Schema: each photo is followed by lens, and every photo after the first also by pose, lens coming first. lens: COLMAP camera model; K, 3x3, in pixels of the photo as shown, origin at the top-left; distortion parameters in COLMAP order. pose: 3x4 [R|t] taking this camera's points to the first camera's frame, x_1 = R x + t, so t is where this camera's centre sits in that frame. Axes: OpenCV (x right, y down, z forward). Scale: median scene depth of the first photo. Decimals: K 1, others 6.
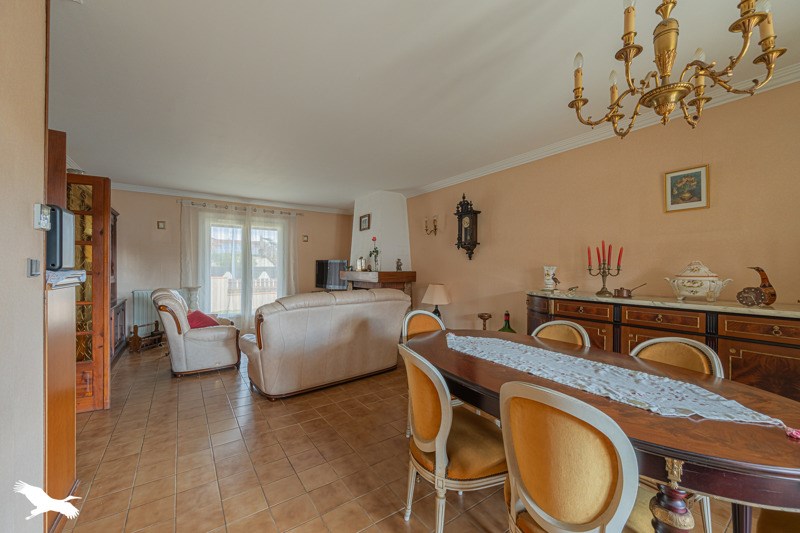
lens RADIAL K [[315.8, 0, 400.0], [0, 315.8, 266.5], [0, 0, 1]] dist [0.001681, 0.000108]
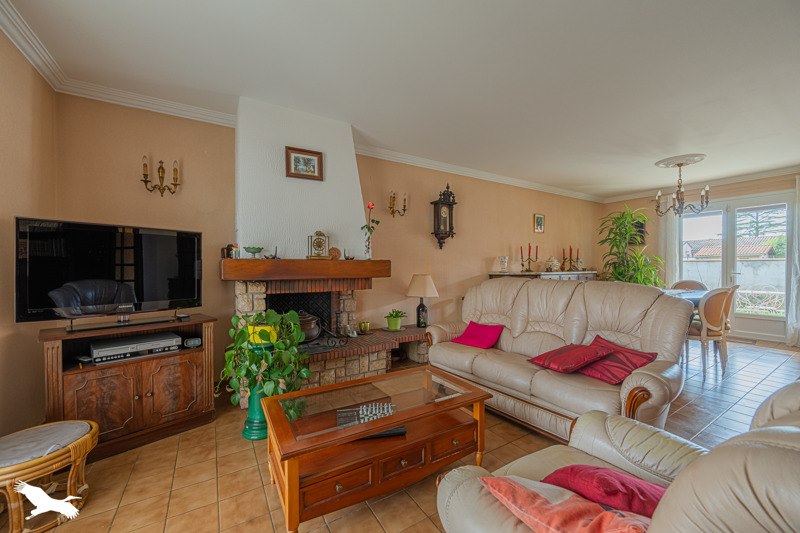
lens RADIAL K [[315.8, 0, 400.0], [0, 315.8, 266.5], [0, 0, 1]] dist [0.001681, 0.000108]
pose [[0.063556, -0.005572, 0.997963, -0.806858], [-0.013927, 0.999882, 0.006469, 0.029509], [-0.997881, -0.014310, 0.063471, 1.066866]]
